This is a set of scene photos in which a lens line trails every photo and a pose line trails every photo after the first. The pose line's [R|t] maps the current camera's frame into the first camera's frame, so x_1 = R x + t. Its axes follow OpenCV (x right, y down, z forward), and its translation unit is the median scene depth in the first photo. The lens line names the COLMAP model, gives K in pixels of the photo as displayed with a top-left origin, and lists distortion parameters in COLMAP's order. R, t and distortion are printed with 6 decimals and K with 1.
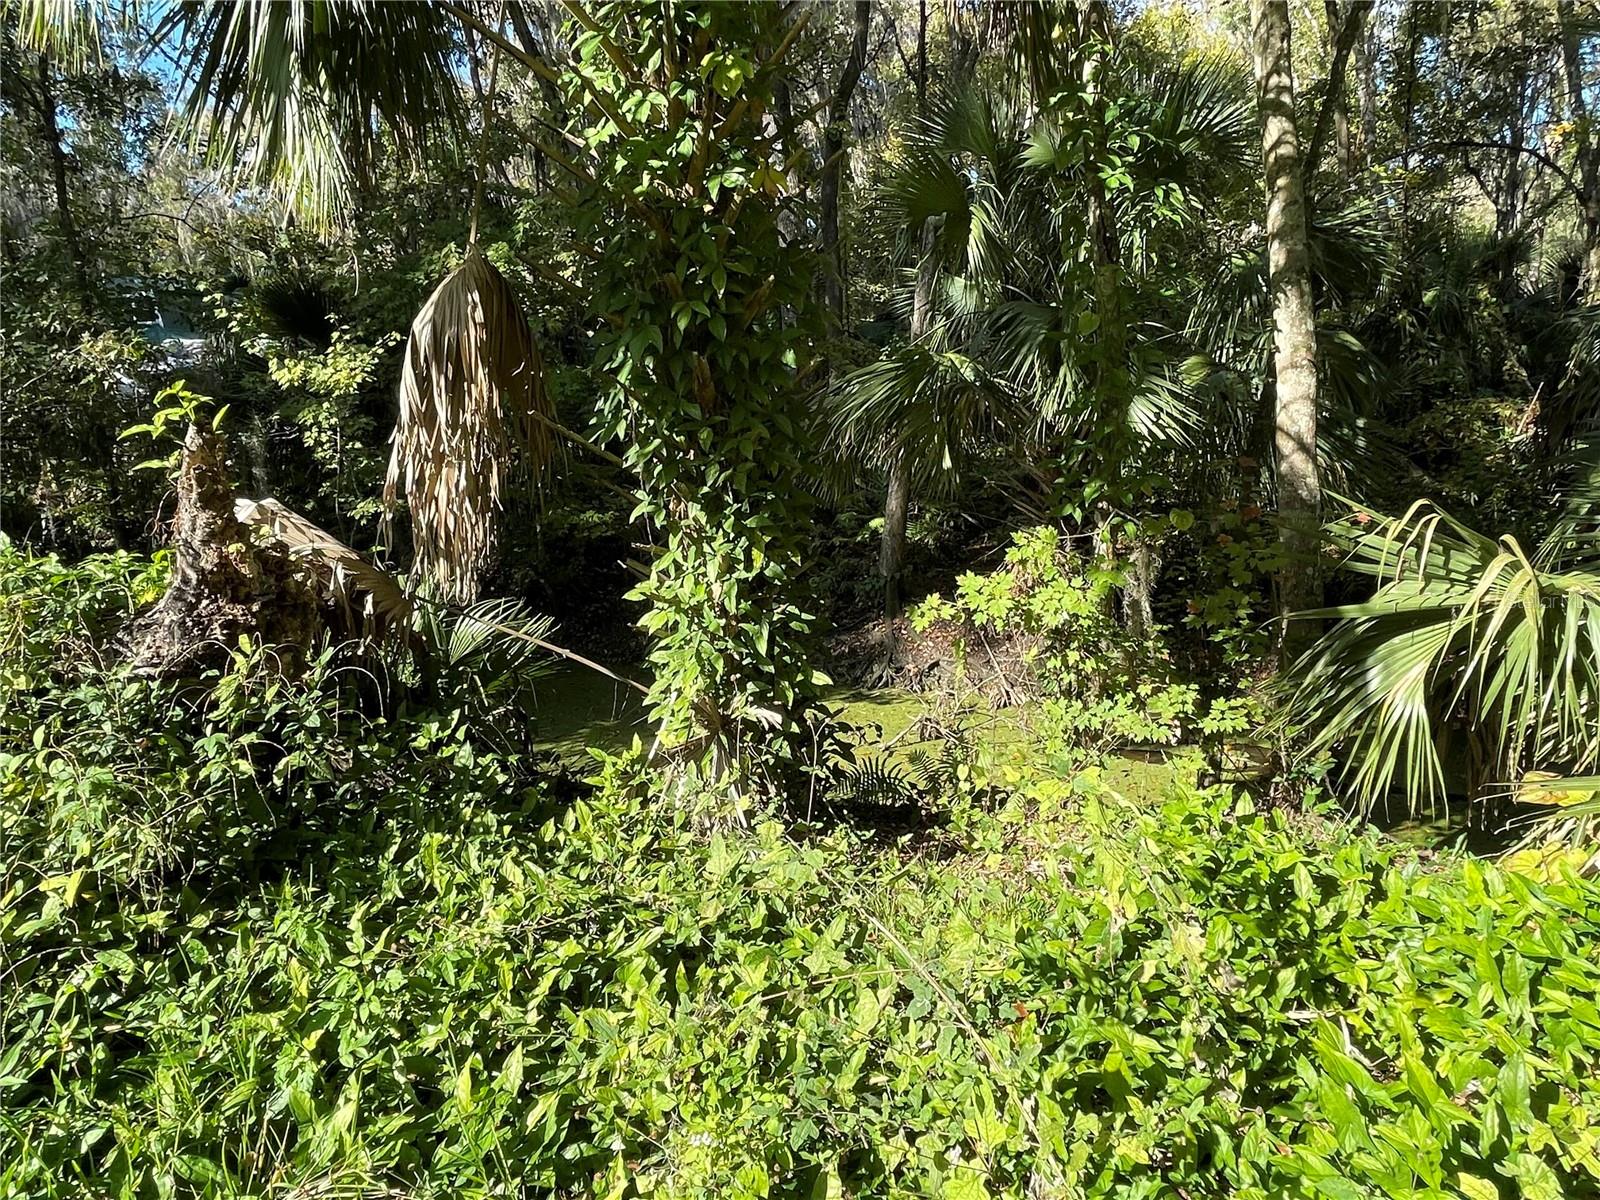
lens RADIAL K [[1070.0, 0, 799.7], [0, 1070.0, 598.4], [0, 0, 1]] dist [-0.003163, -0.000347]
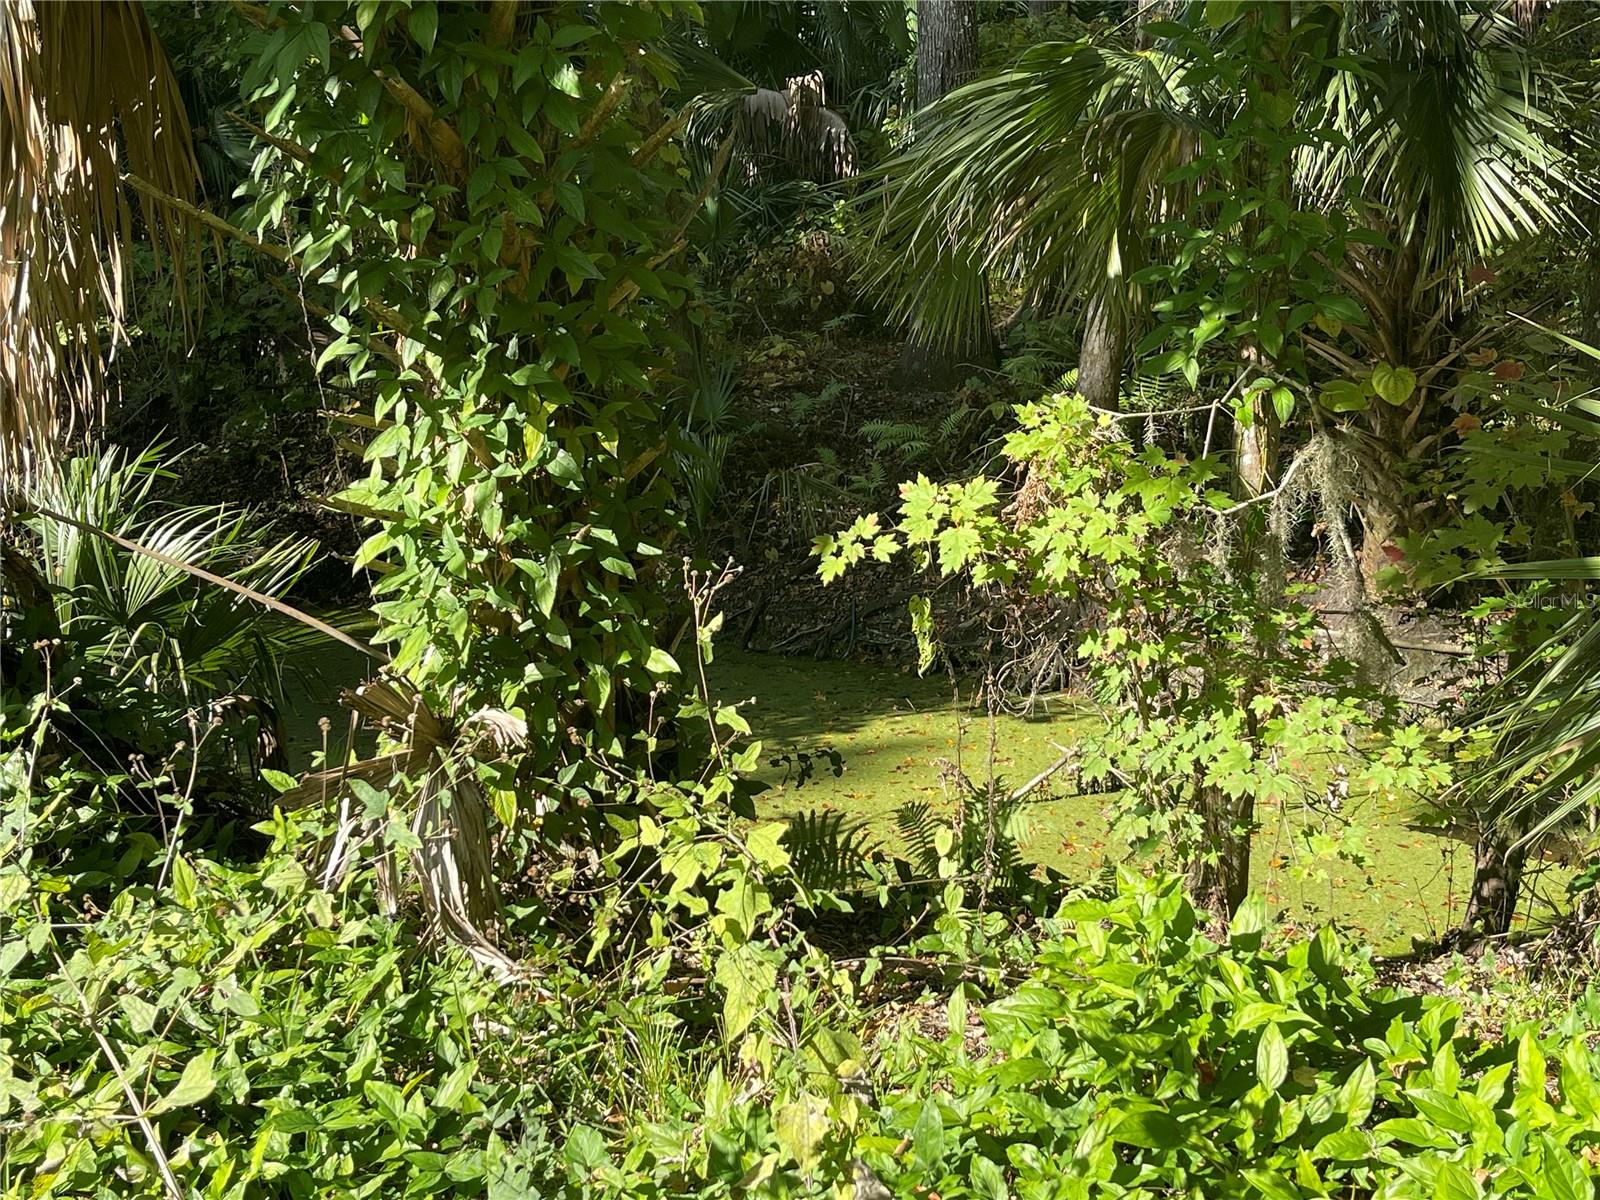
lens RADIAL K [[2055.5, 0, 800.2], [0, 2055.5, 600.9], [0, 0, 1]] dist [0.036083, 0.000000]
pose [[0.991420, 0.031131, -0.126952, 0.231958], [-0.025801, 0.998724, 0.043414, -0.004872], [0.128141, -0.039766, 0.990958, -0.045701]]
